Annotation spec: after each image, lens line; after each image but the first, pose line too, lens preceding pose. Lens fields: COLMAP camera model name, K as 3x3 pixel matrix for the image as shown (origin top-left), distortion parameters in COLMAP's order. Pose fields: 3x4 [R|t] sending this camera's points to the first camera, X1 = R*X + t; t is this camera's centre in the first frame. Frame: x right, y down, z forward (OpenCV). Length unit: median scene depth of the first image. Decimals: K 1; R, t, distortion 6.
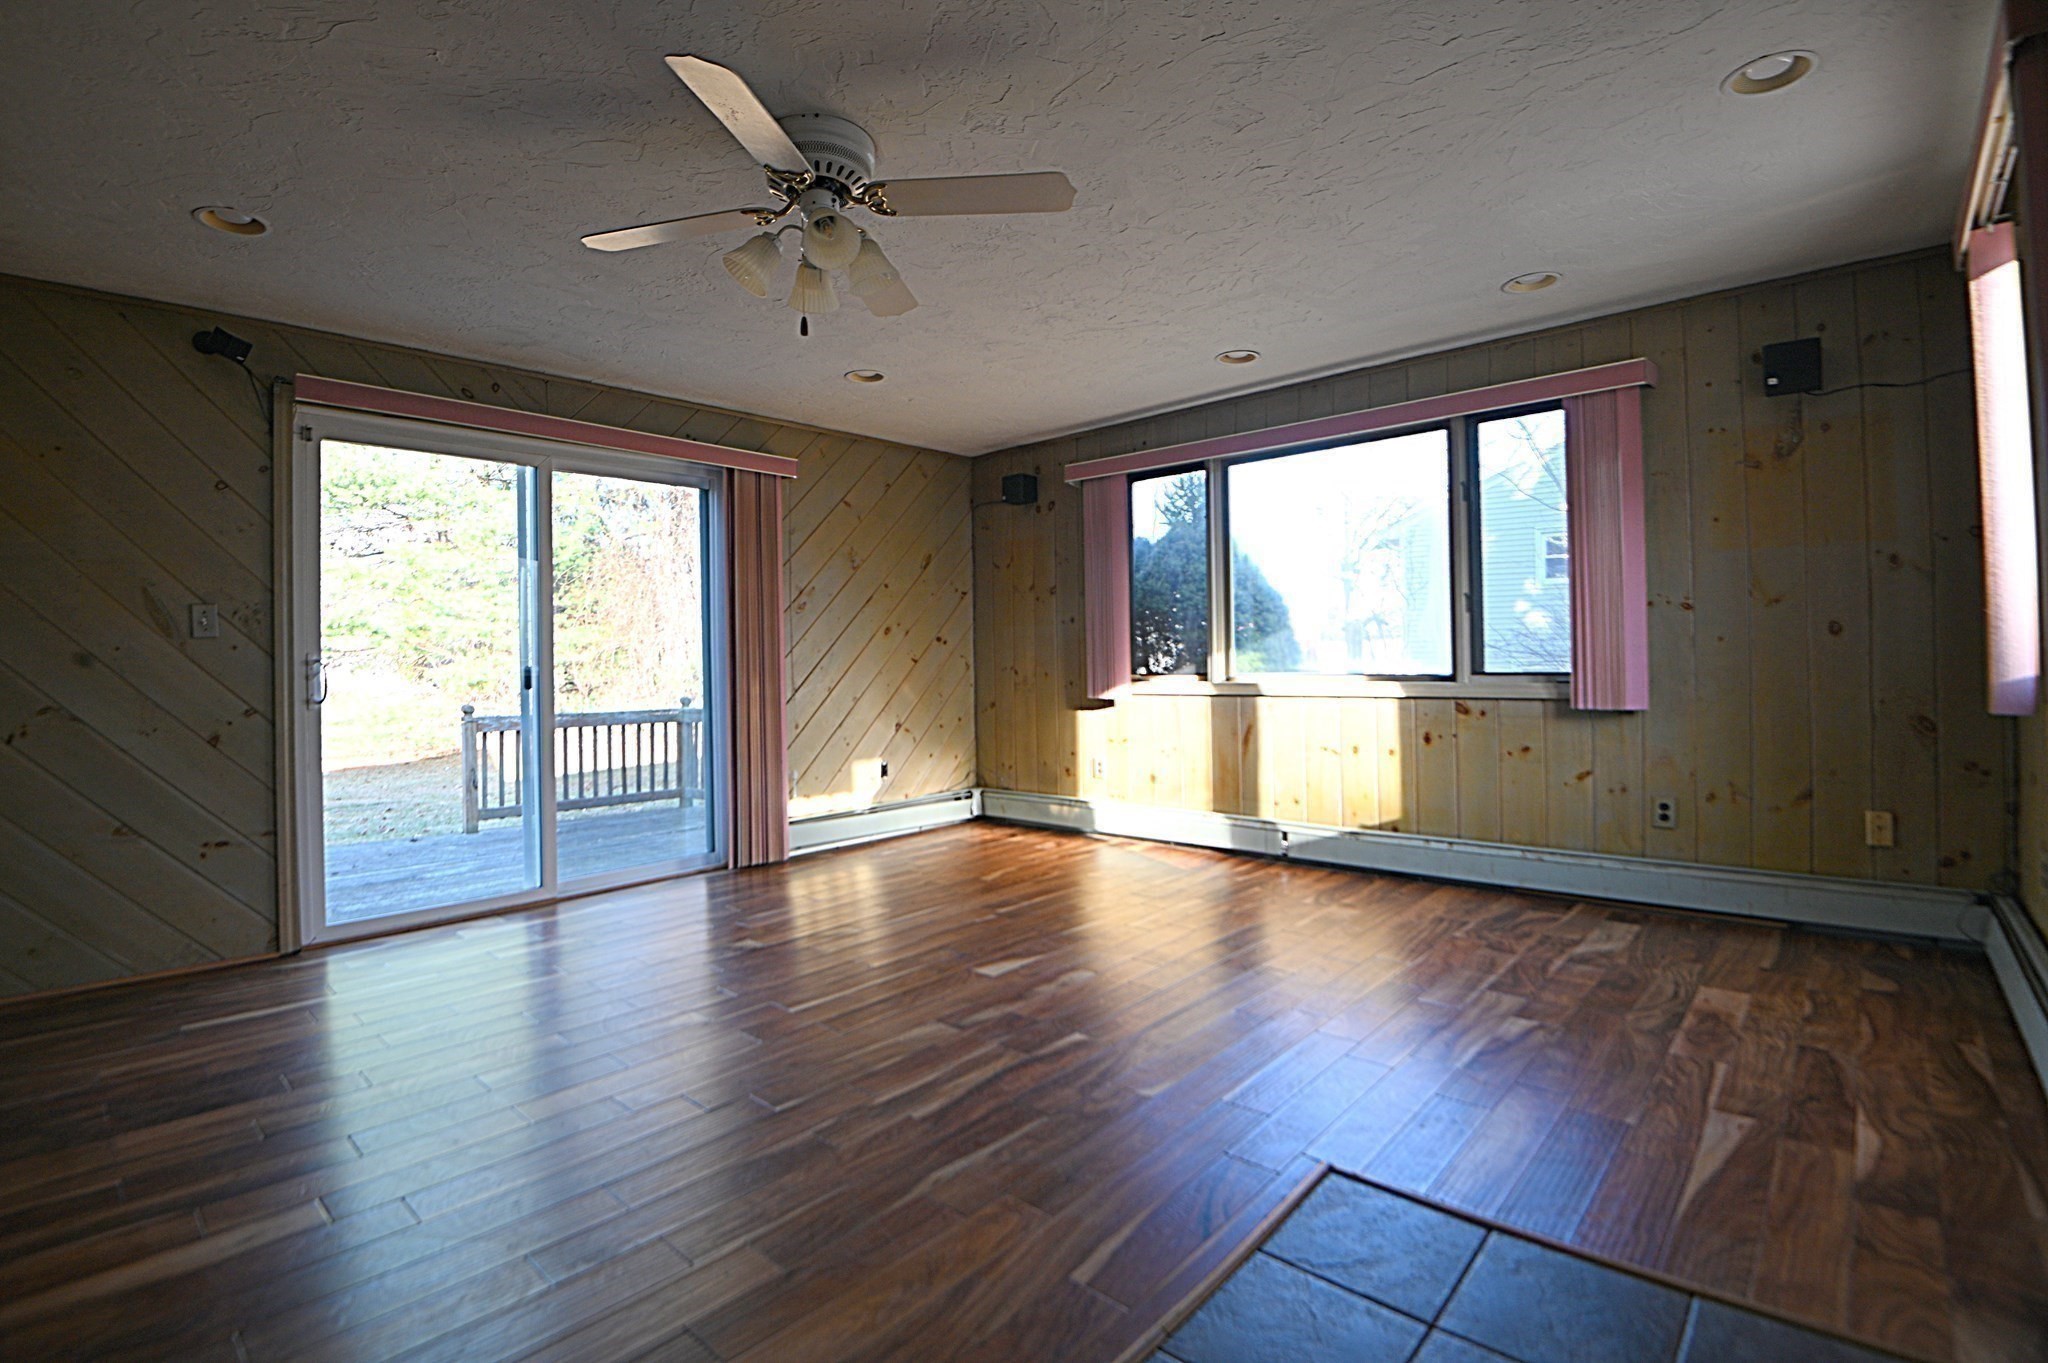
lens RADIAL K [[943.4, 0, 1021.8], [0, 943.4, 669.1], [0, 0, 1]] dist [-0.001137, -0.000104]
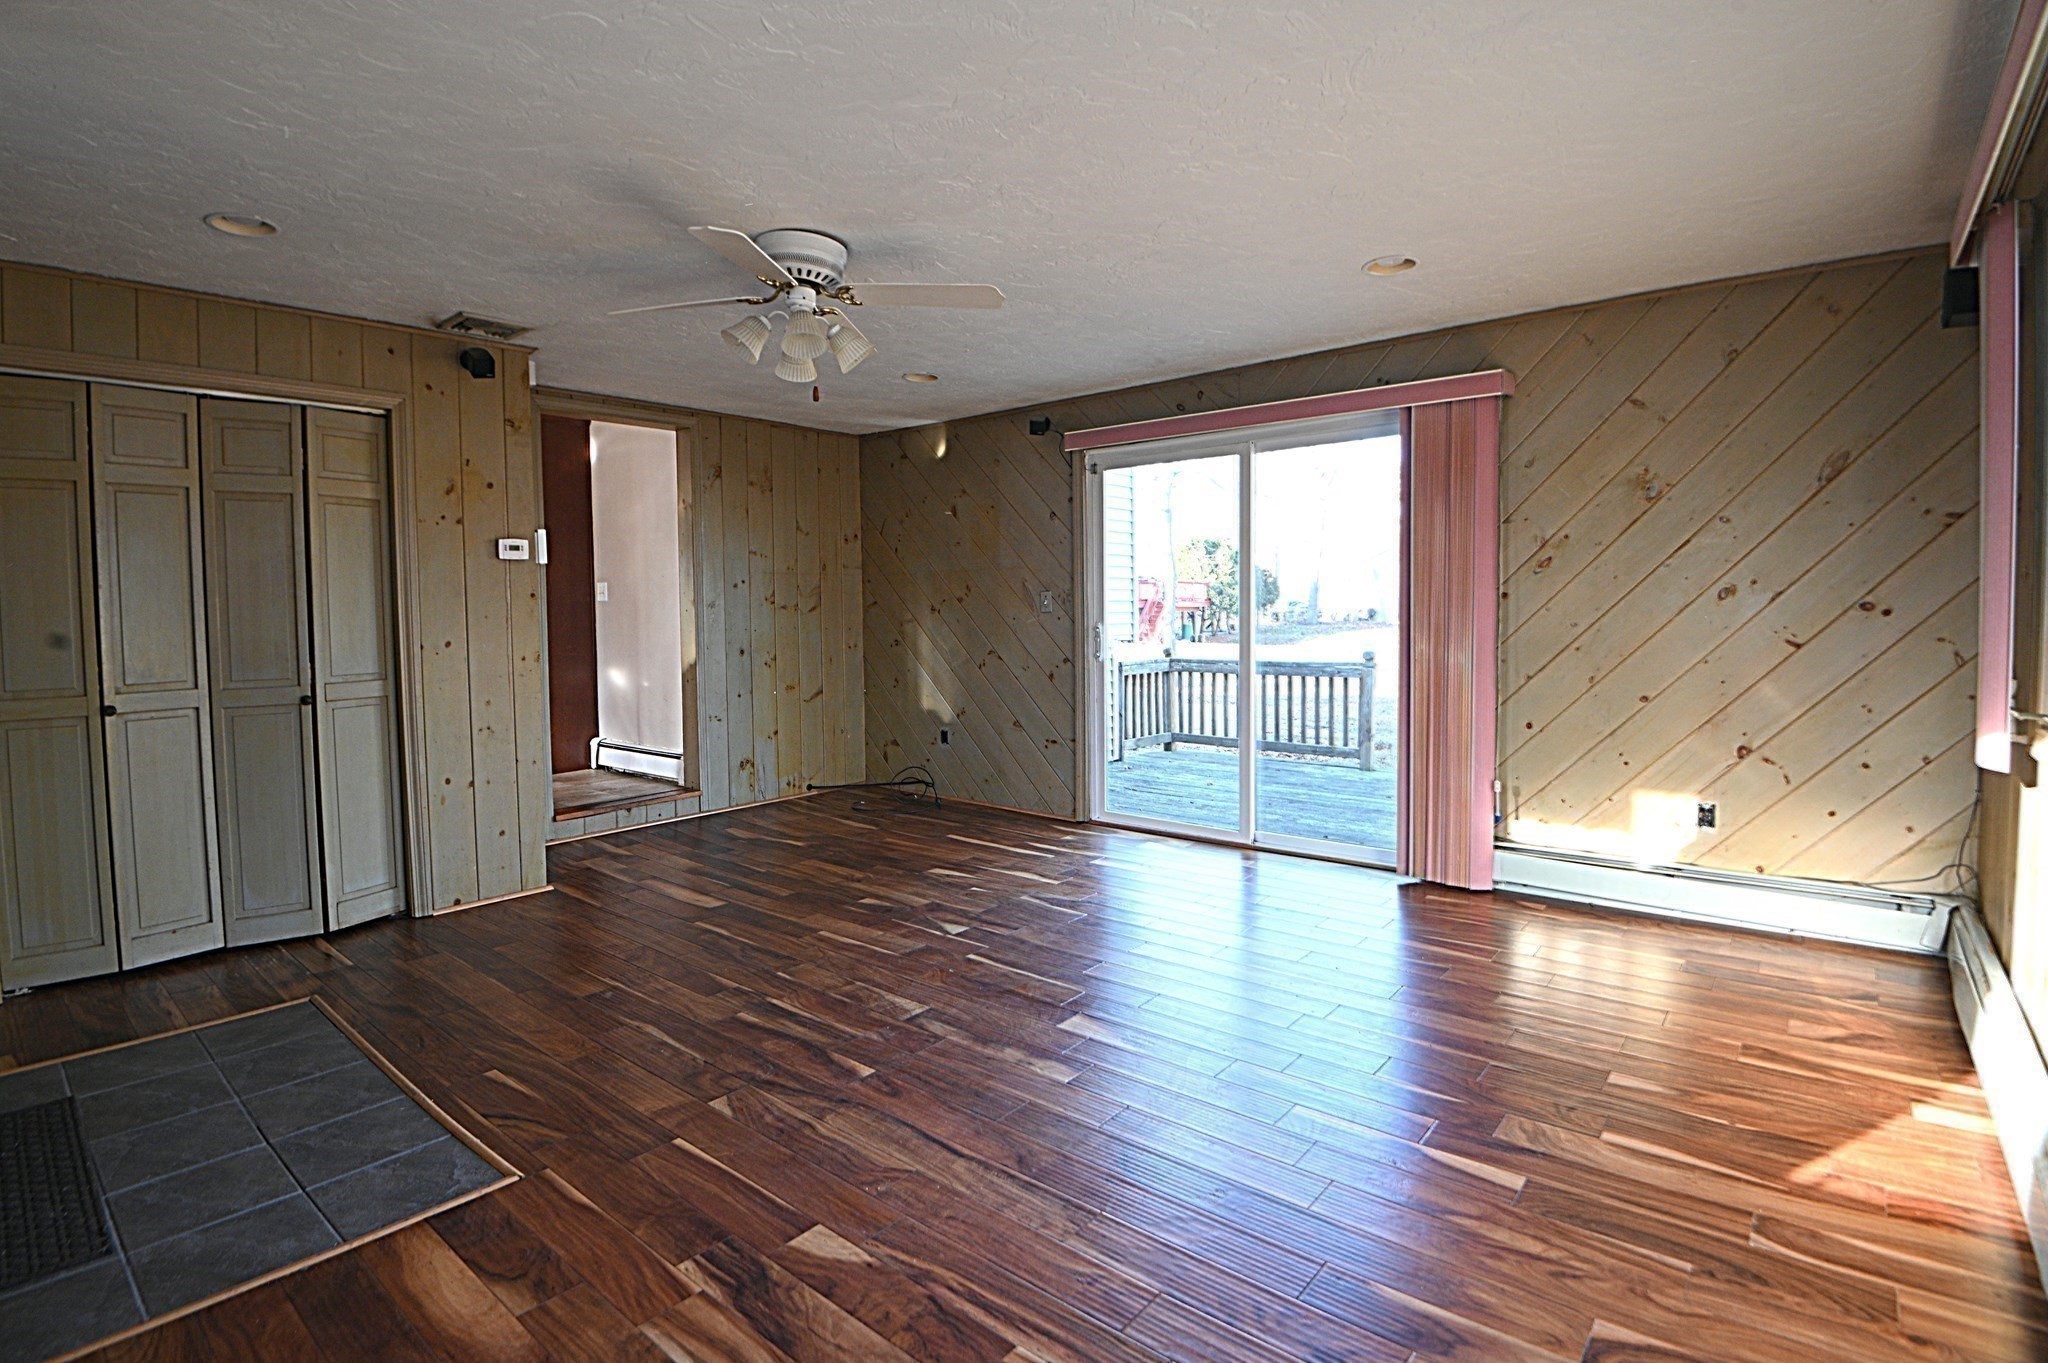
lens RADIAL K [[999.5, 0, 1022.4], [0, 999.5, 651.1], [0, 0, 1]] dist [-0.019672, -0.000133]
pose [[0.042345, 0.065098, -0.996980, 0.619902], [0.001038, 0.997872, 0.065200, -0.058310], [0.999103, -0.003796, 0.042187, 0.664901]]
